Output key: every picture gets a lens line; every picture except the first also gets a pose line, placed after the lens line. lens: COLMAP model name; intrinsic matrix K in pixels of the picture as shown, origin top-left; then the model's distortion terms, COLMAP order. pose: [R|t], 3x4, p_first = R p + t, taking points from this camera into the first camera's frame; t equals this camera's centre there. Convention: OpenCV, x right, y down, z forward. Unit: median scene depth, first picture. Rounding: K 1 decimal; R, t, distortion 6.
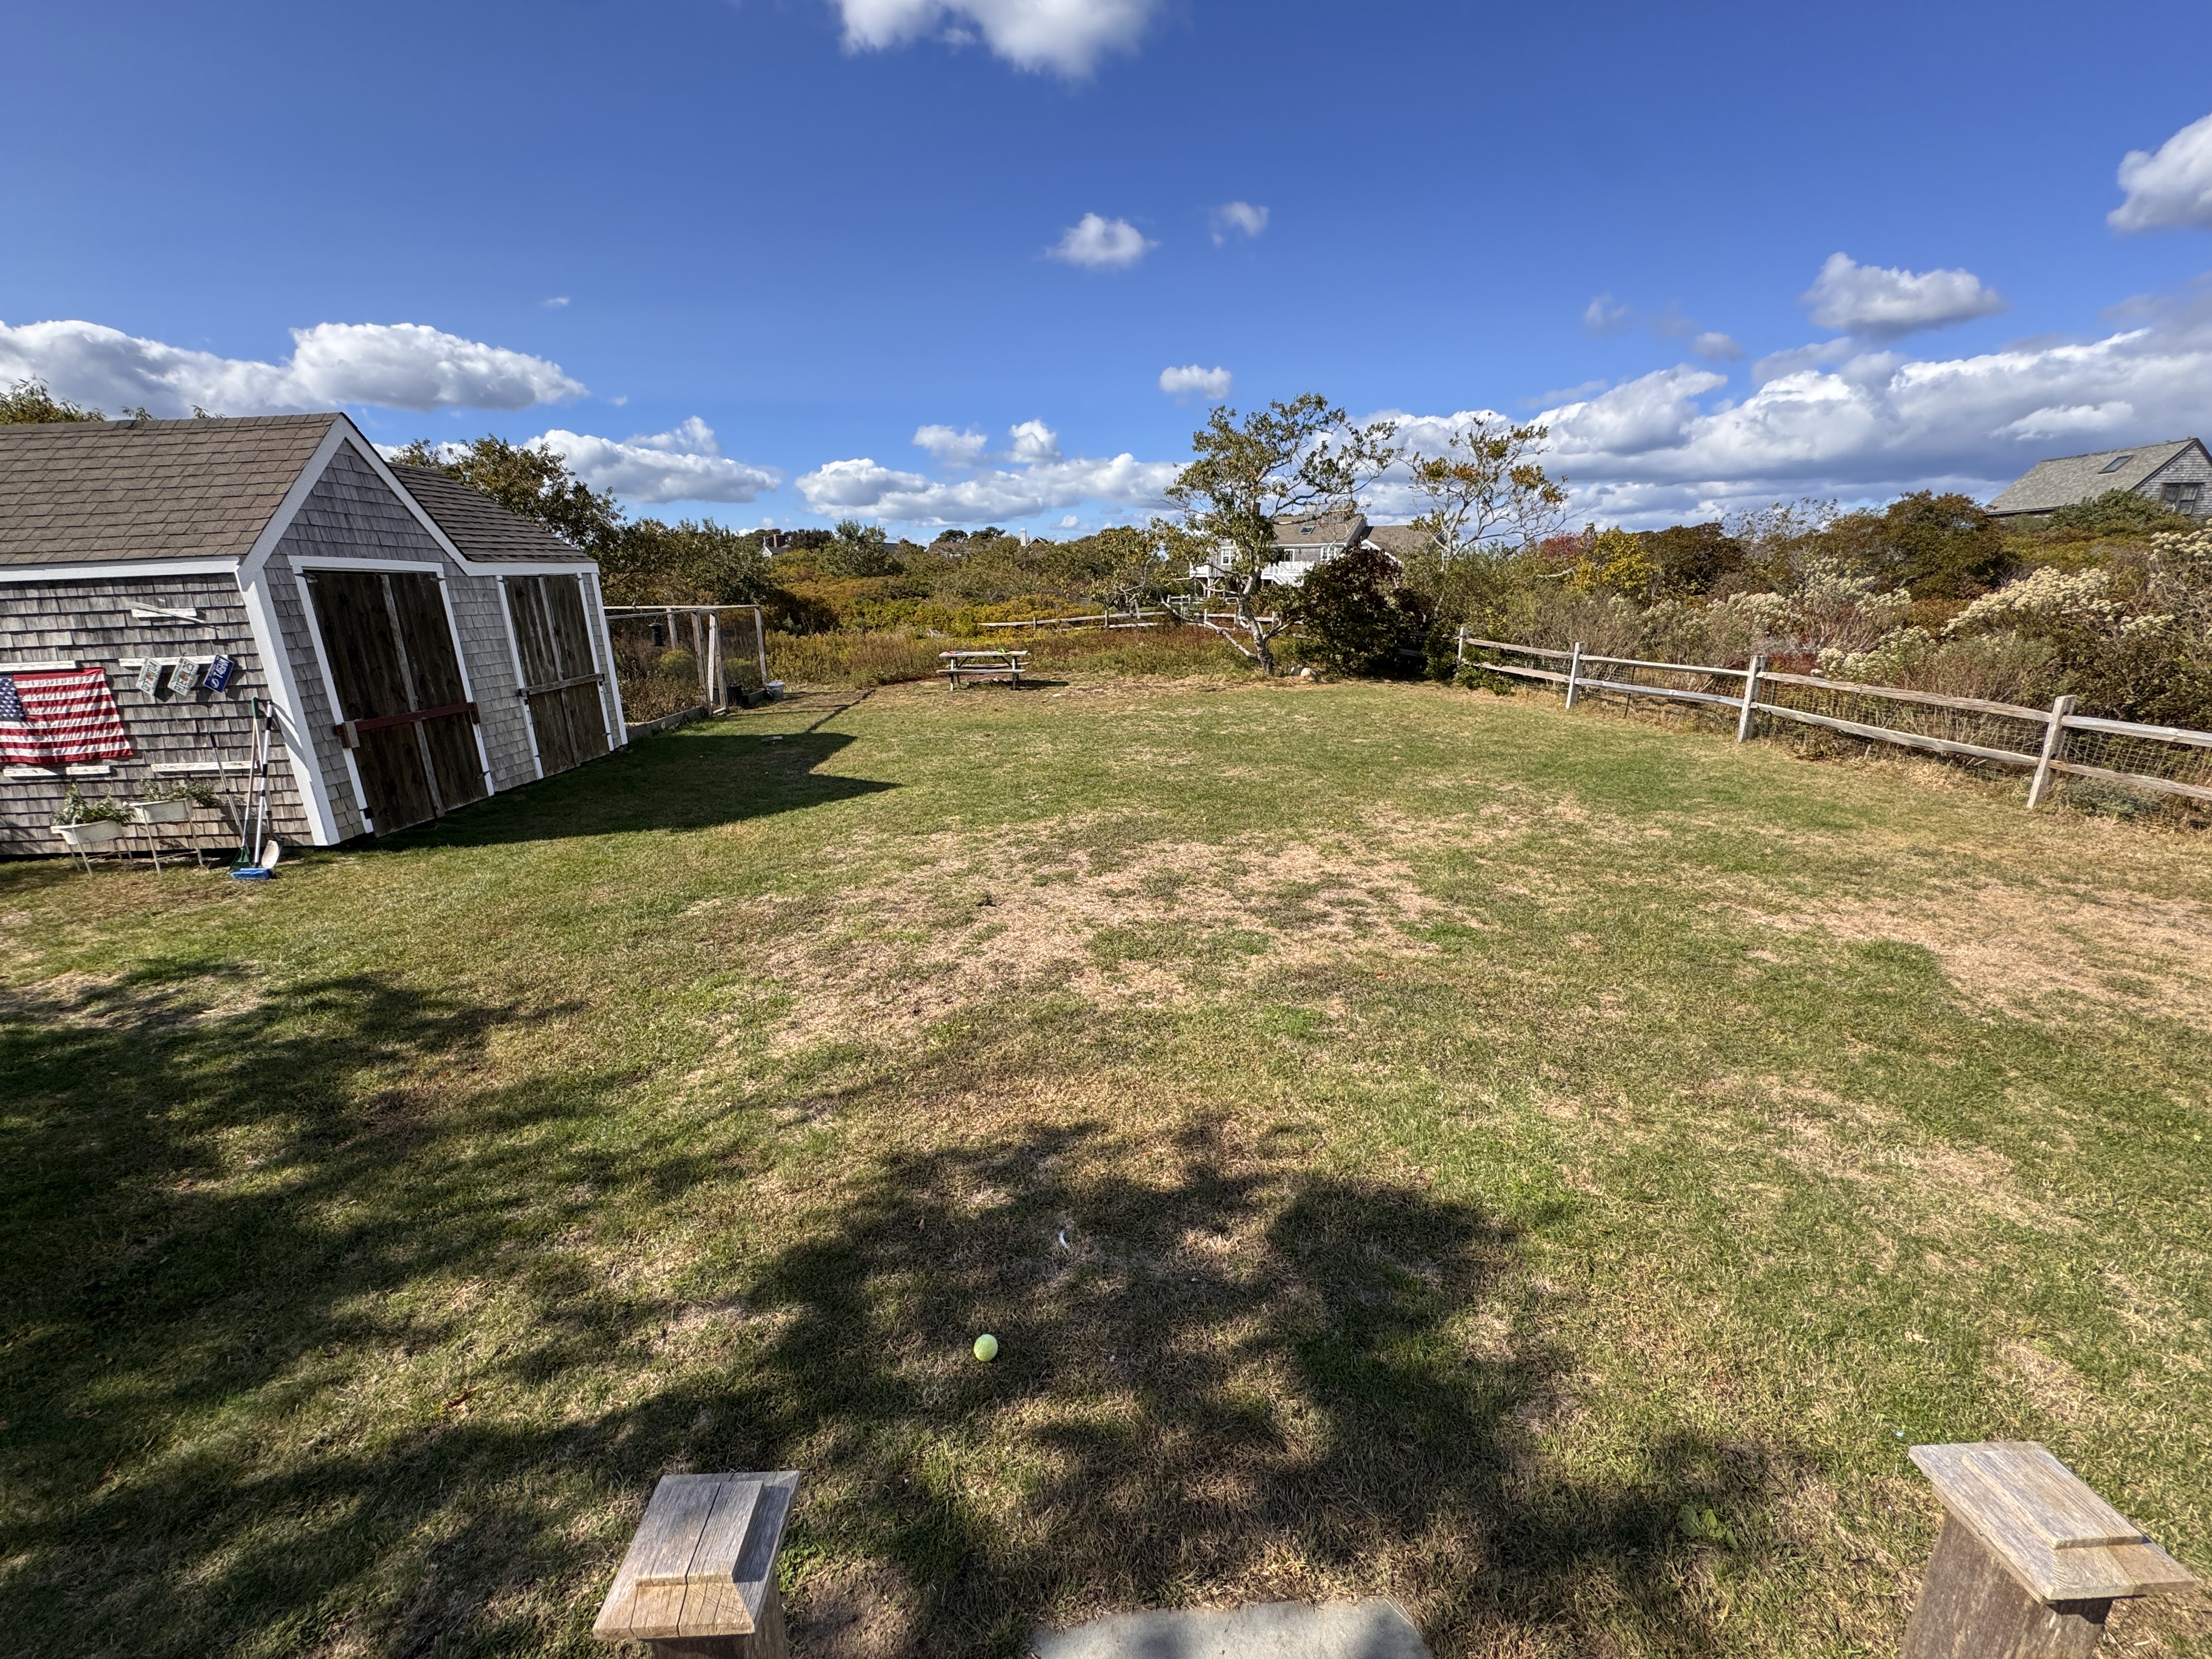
lens RADIAL K [[882.4, 0, 1106.0], [0, 882.4, 829.5], [0, 0, 1]] dist [-0.004661, 0.000864]
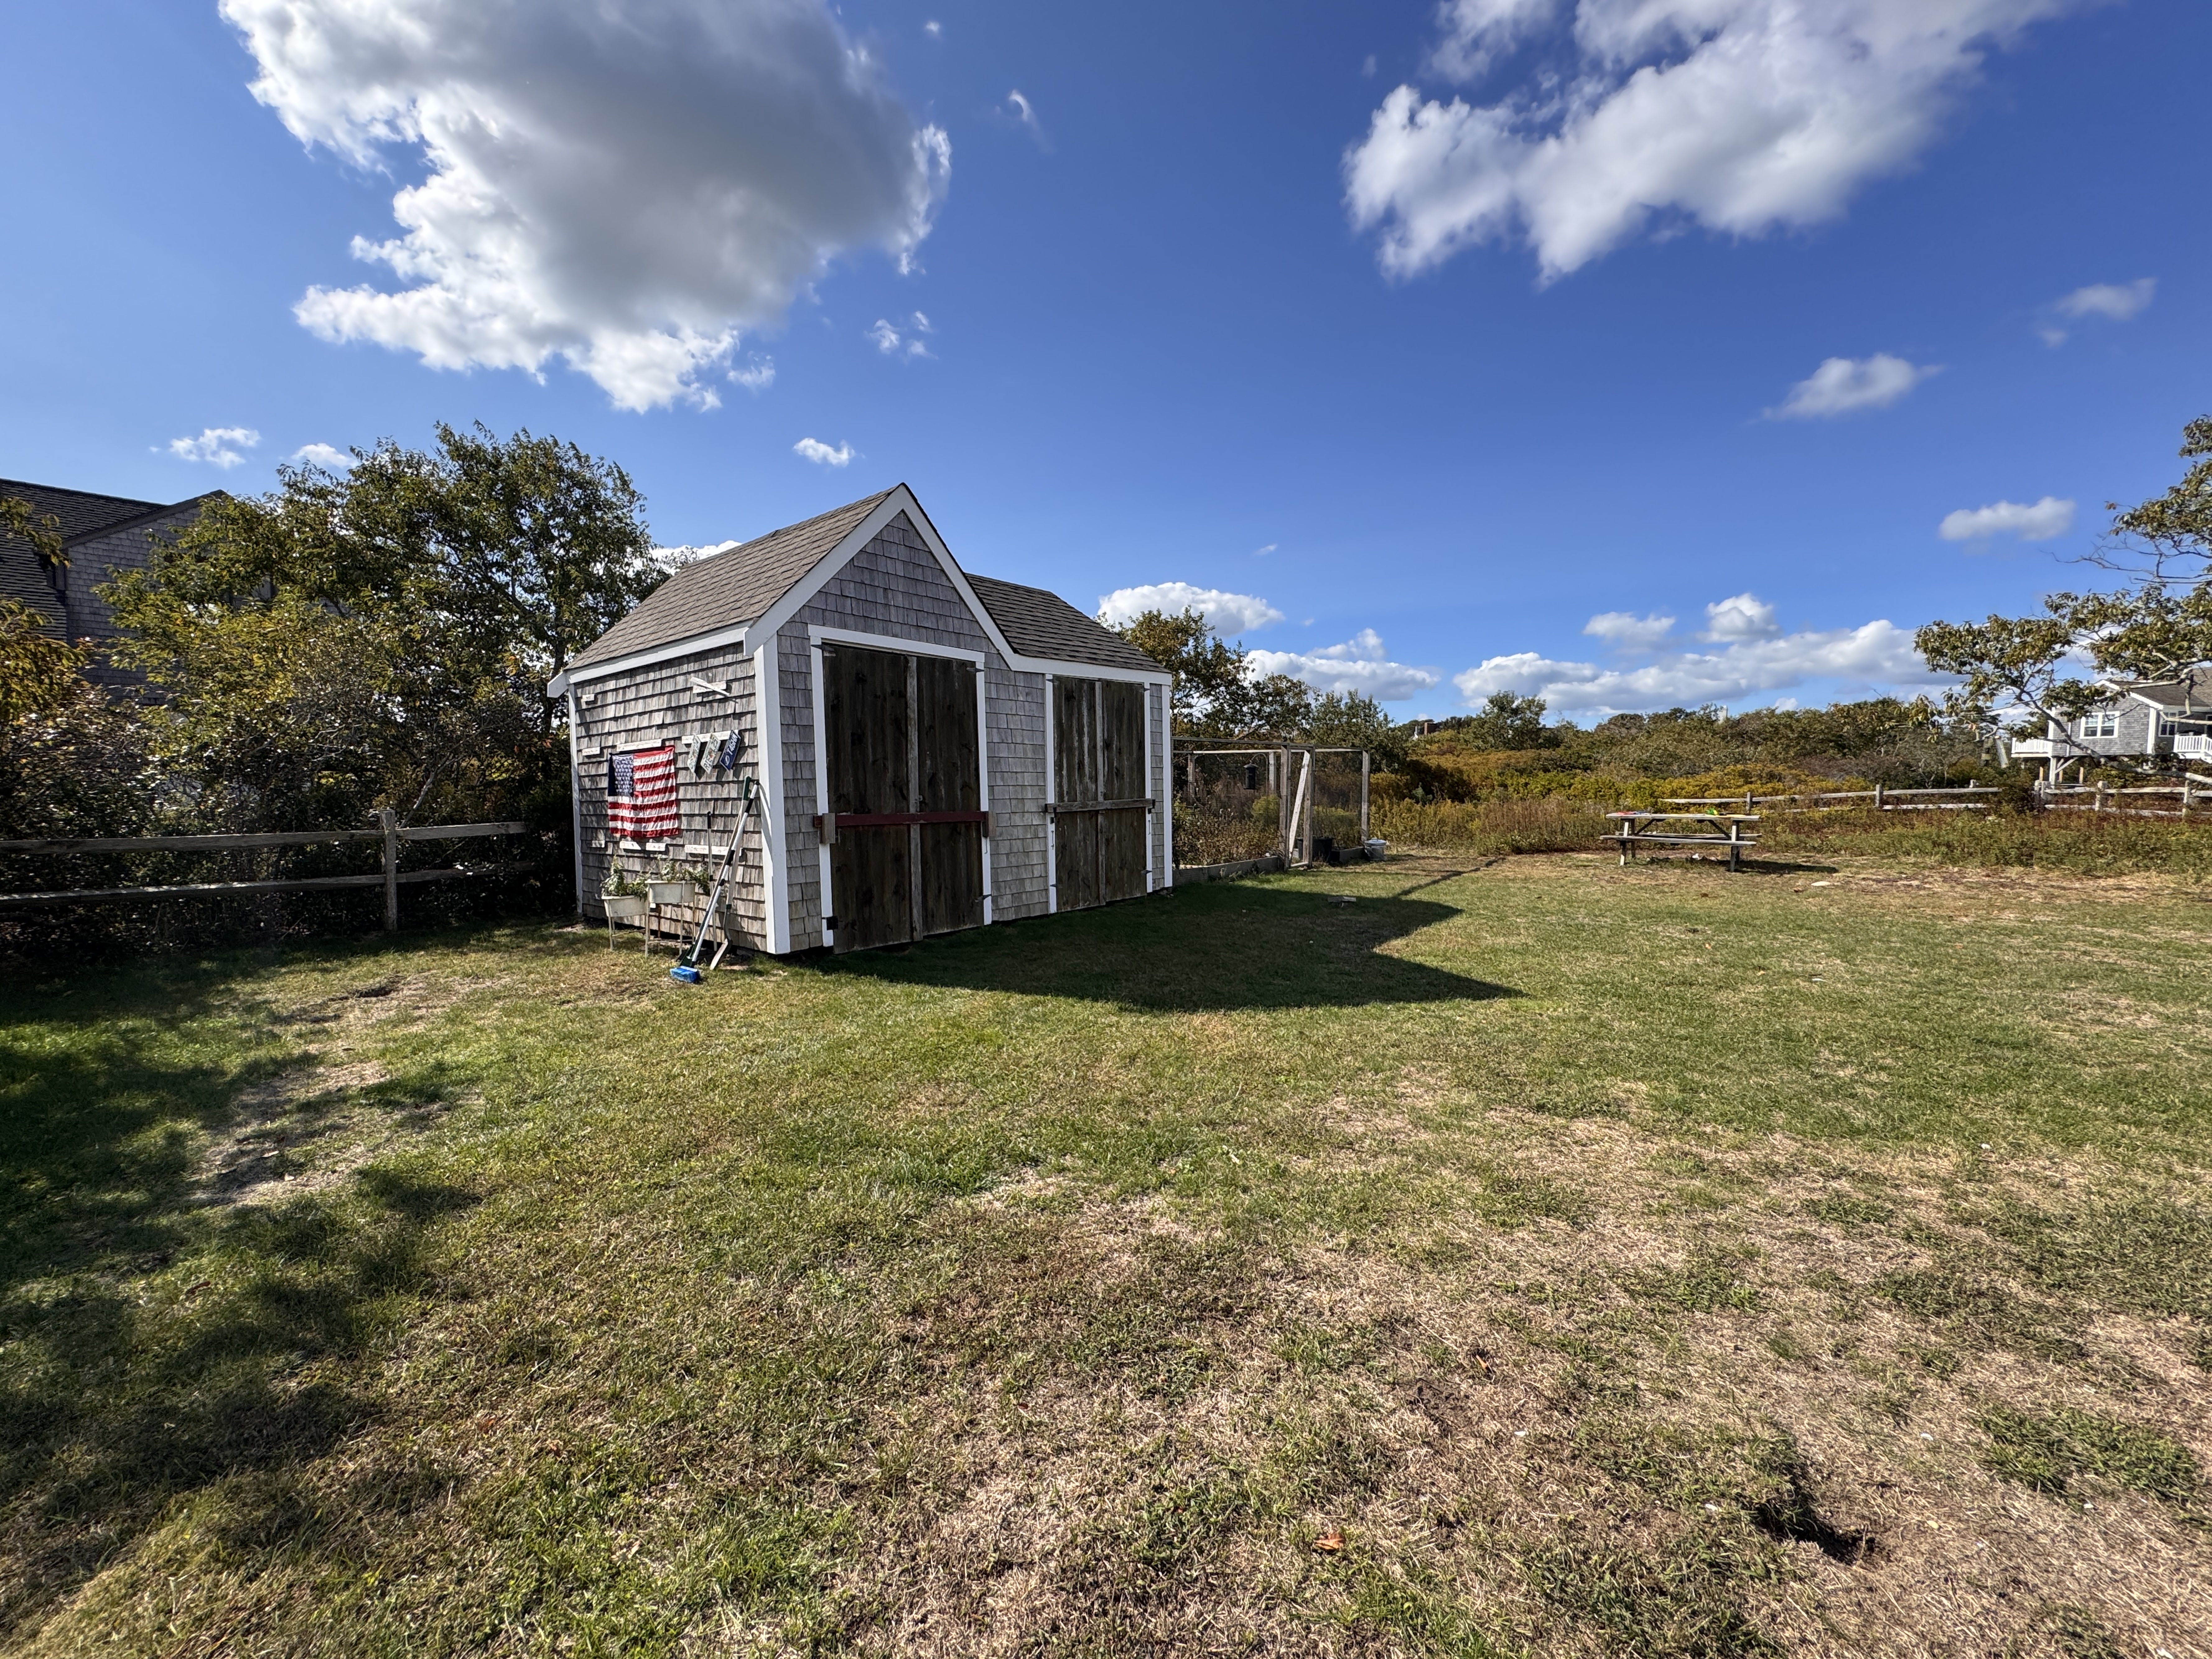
lens RADIAL K [[882.4, 0, 1106.0], [0, 882.4, 829.5], [0, 0, 1]] dist [-0.004661, 0.000864]
pose [[0.770050, 0.047131, -0.636240, -0.102266], [-0.178497, 0.973356, -0.143934, -0.029268], [0.612505, 0.224403, 0.757945, 0.475315]]
